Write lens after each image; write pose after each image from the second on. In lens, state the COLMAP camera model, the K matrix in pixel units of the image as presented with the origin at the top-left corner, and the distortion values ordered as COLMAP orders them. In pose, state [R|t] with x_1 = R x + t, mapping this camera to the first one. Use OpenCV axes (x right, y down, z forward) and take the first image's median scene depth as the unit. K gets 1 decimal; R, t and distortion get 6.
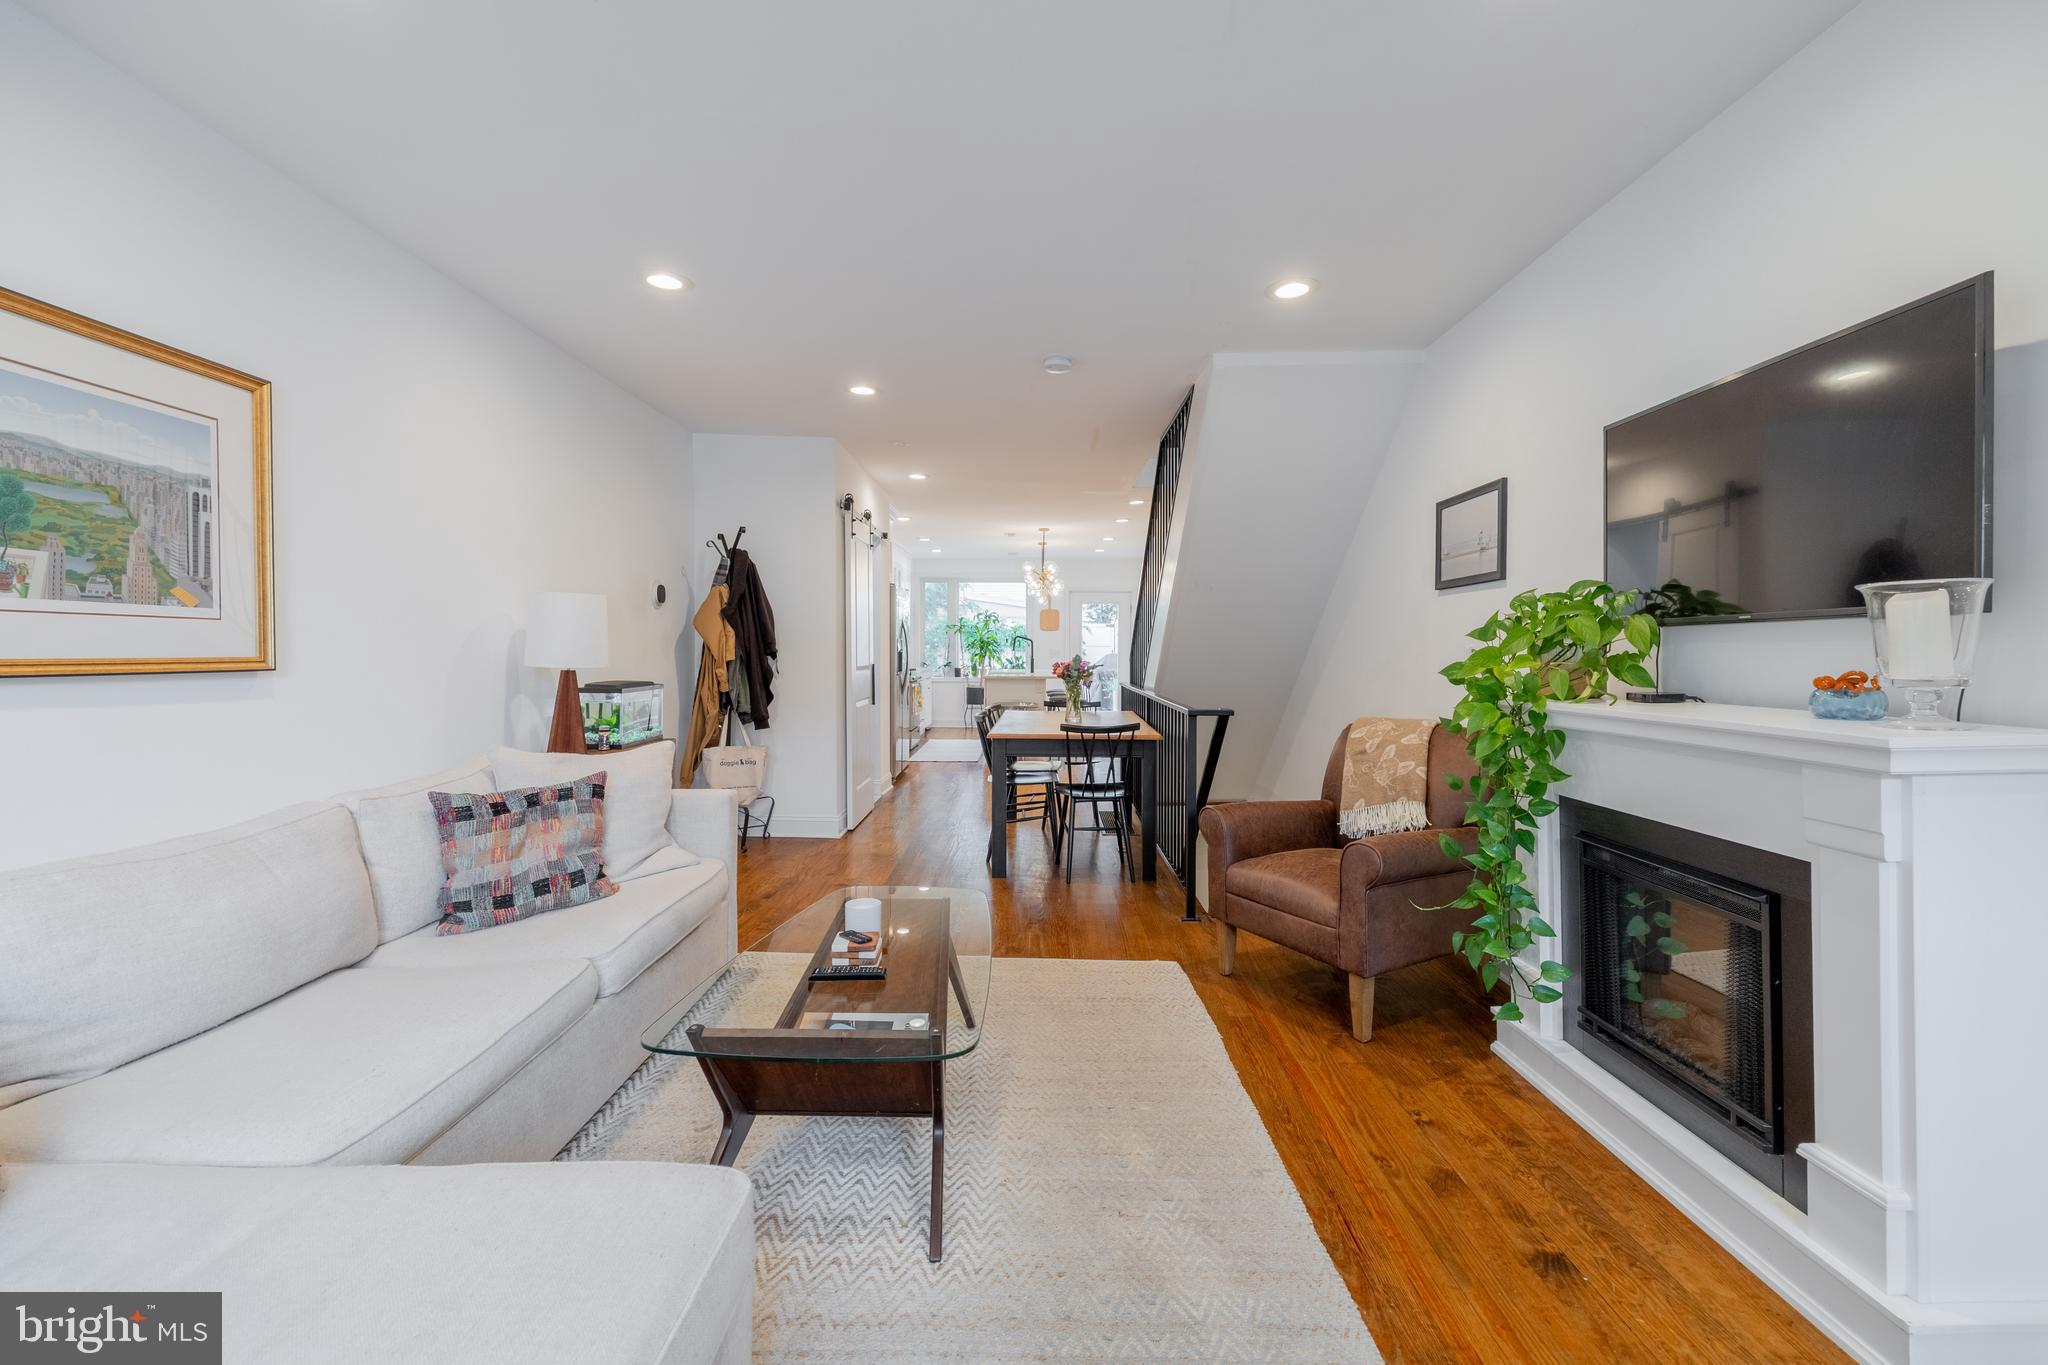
lens RADIAL K [[813.7, 0, 1024.0], [0, 813.7, 682.5], [0, 0, 1]] dist [-0.000227, -0.000080]
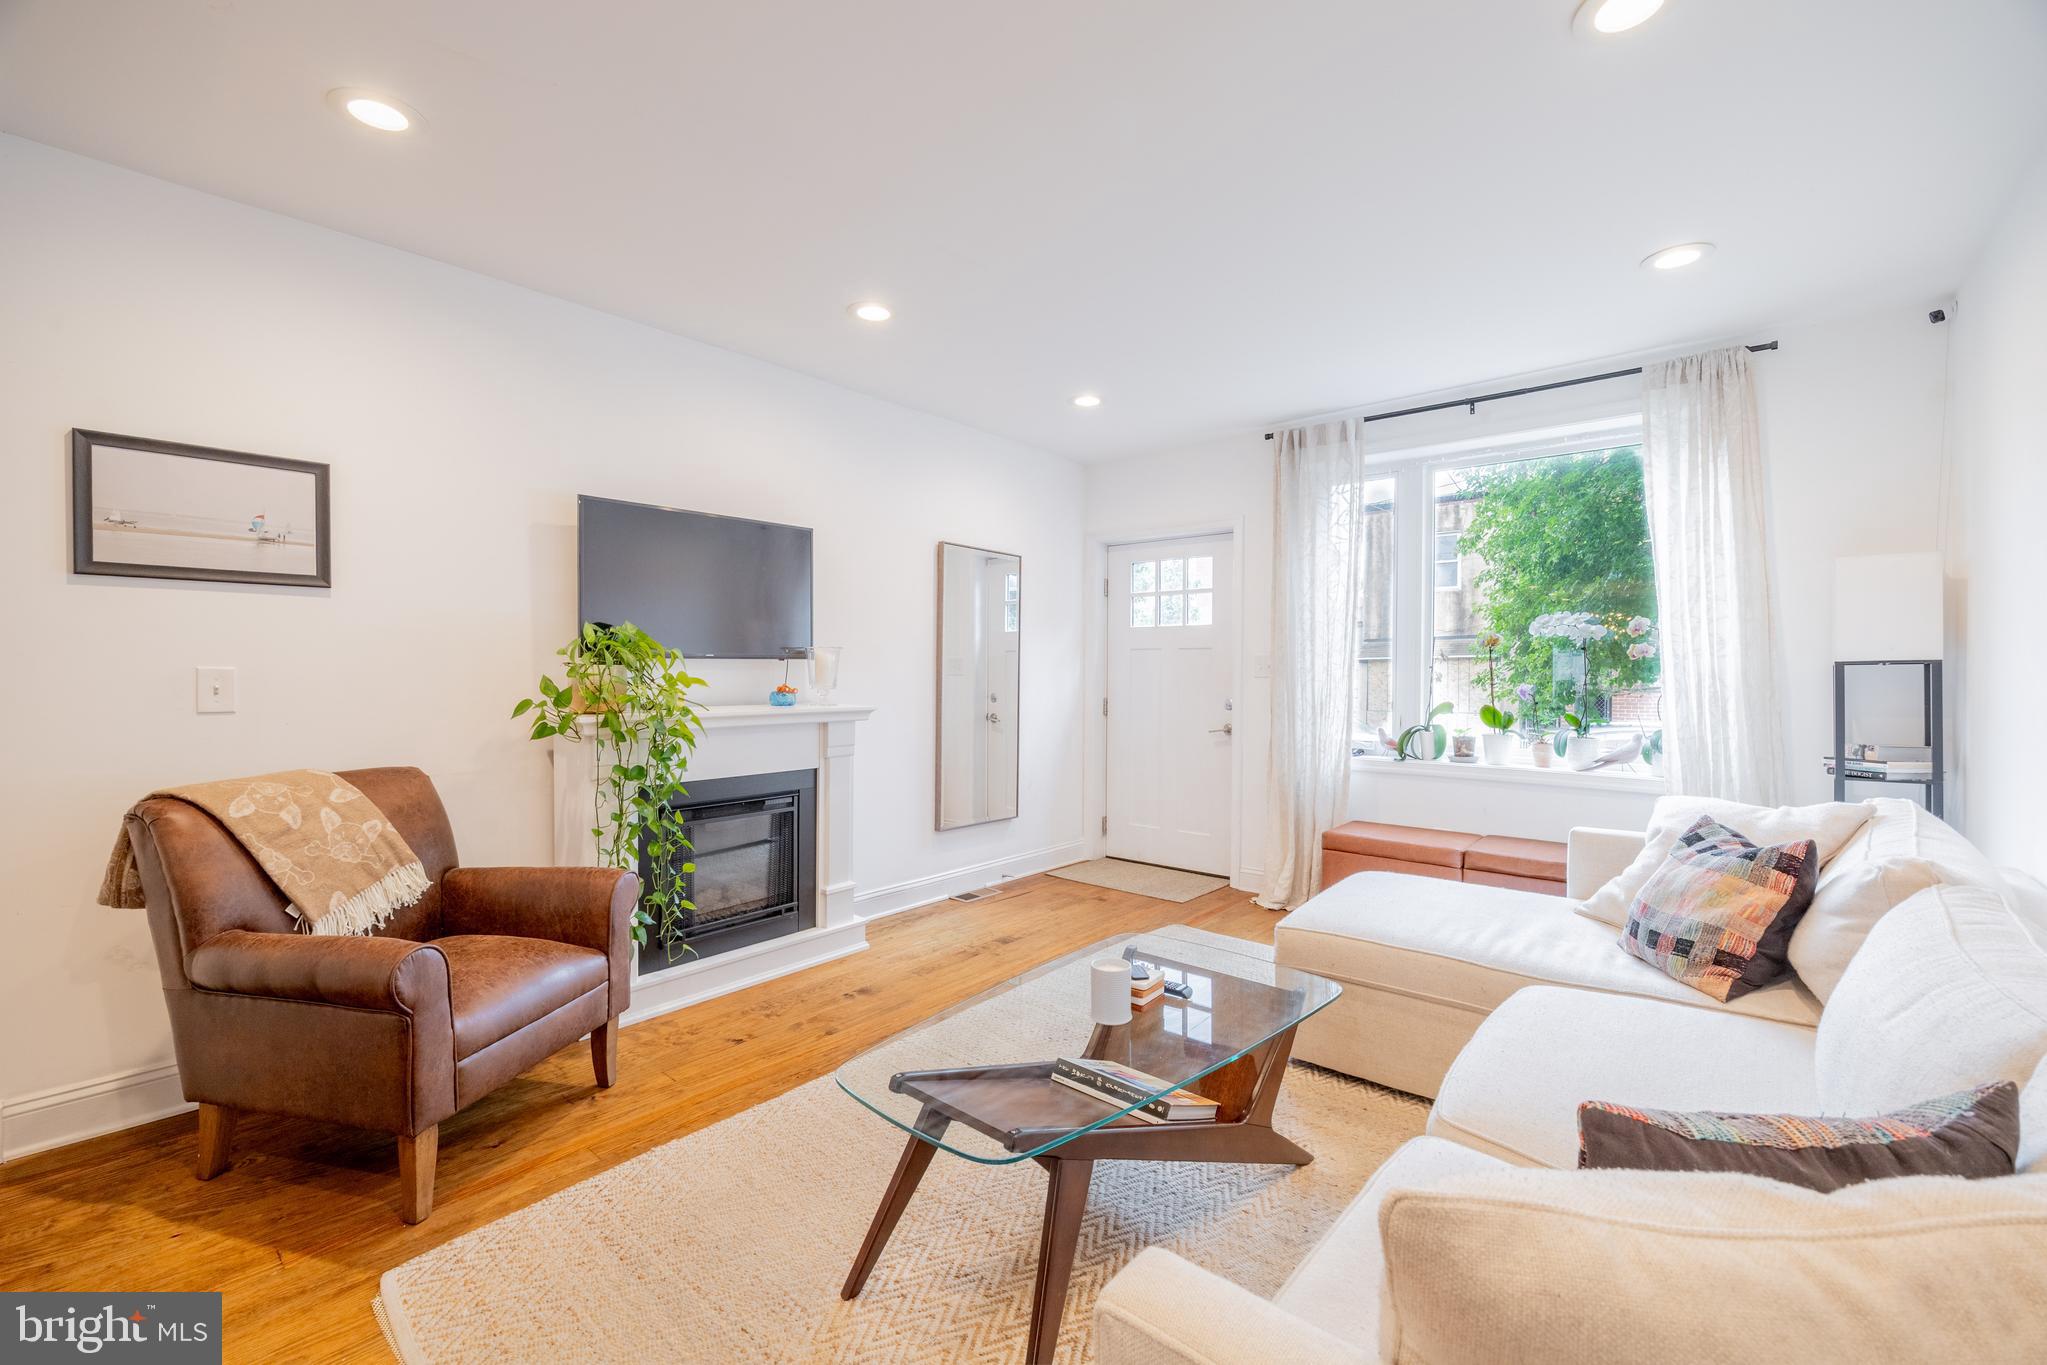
lens RADIAL K [[867.4, 0, 1023.5], [0, 867.4, 682.5], [0, 0, 1]] dist [-0.001692, -0.000393]
pose [[-0.757840, -0.013471, 0.652302, -0.514073], [0.020435, 0.998806, 0.044369, -0.055417], [-0.652121, 0.046954, -0.756660, 1.208052]]
